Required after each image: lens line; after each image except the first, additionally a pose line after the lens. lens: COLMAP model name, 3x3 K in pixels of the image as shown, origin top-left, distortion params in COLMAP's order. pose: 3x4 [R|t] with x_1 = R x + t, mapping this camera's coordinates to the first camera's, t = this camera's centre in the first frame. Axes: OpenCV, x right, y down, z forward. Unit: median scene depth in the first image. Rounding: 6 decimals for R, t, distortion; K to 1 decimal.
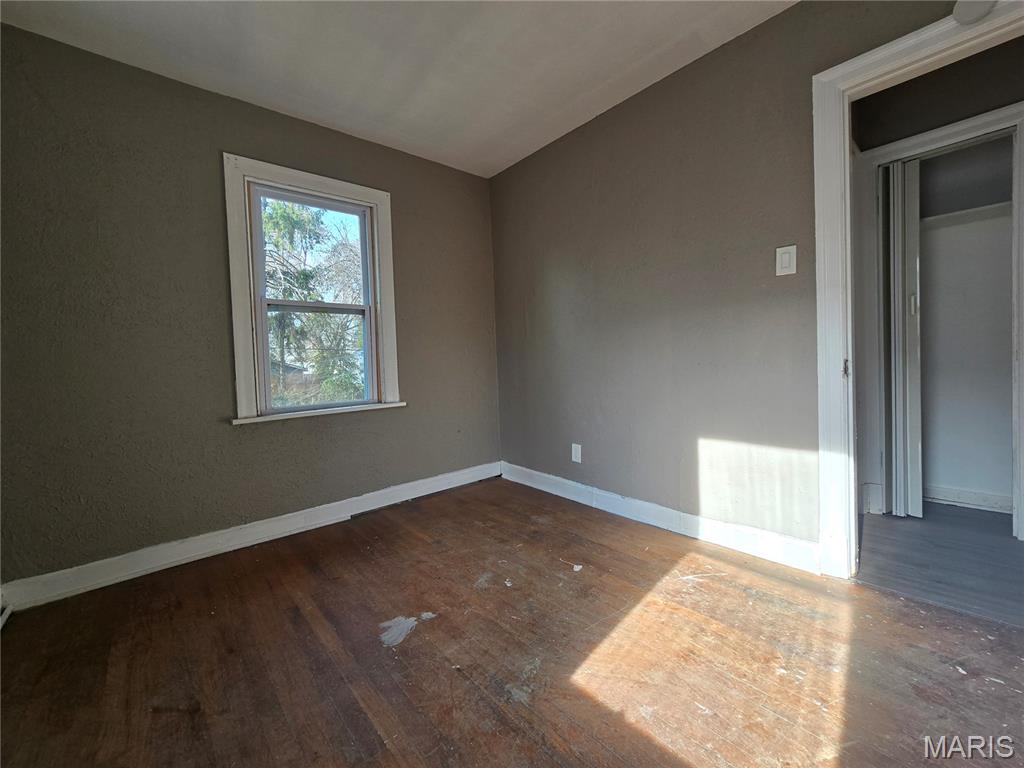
lens RADIAL K [[421.0, 0, 514.7], [0, 421.0, 377.7], [0, 0, 1]] dist [-0.002517, 0.000263]
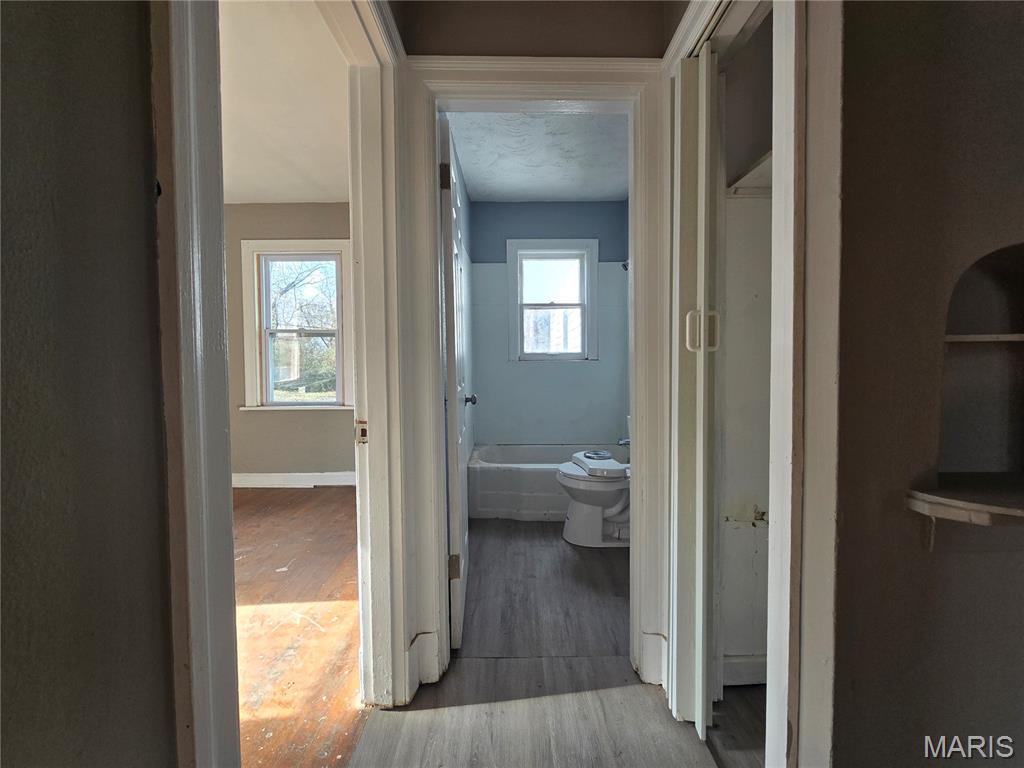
lens RADIAL K [[421.0, 0, 506.8], [0, 421.0, 377.6], [0, 0, 1]] dist [-0.002517, 0.000263]
pose [[0.747368, 0.056509, -0.662003, 1.251348], [-0.047523, 0.998371, 0.031569, -0.121546], [0.662709, 0.007867, 0.748836, 0.518231]]
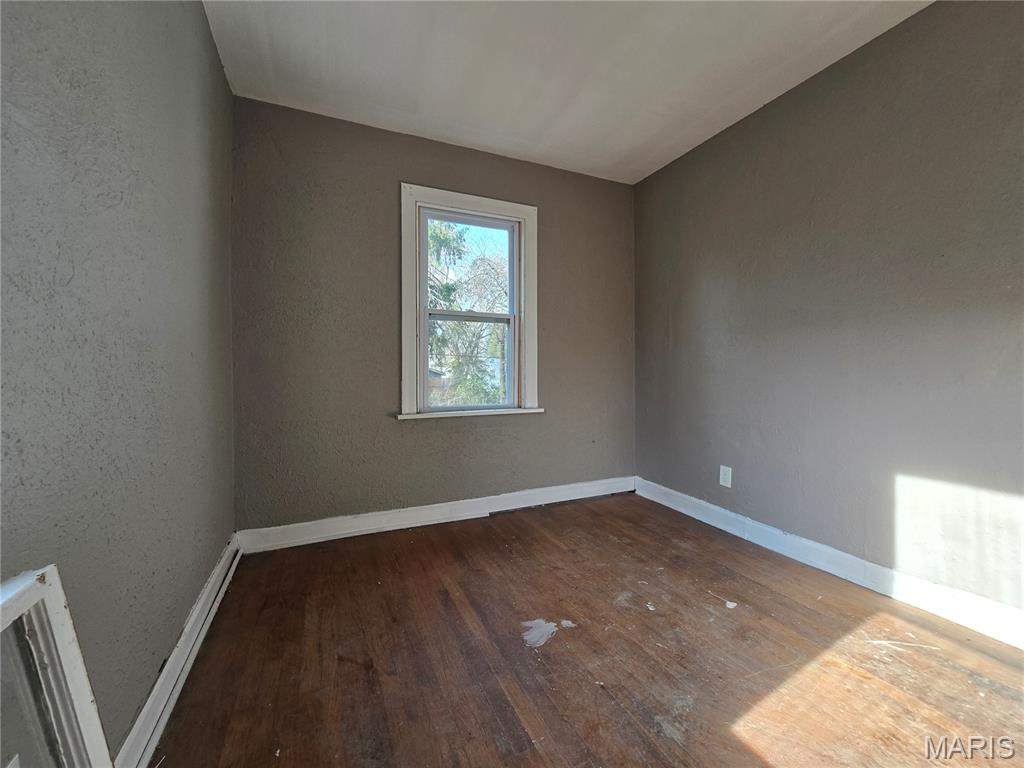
lens RADIAL K [[421.0, 0, 512.8], [0, 421.0, 379.9], [0, 0, 1]] dist [-0.002517, 0.000263]
pose [[0.957318, 0.041022, -0.286109, -0.056878], [-0.046243, 0.998864, -0.011512, 0.003831], [0.285312, 0.024251, 0.958128, -0.005358]]
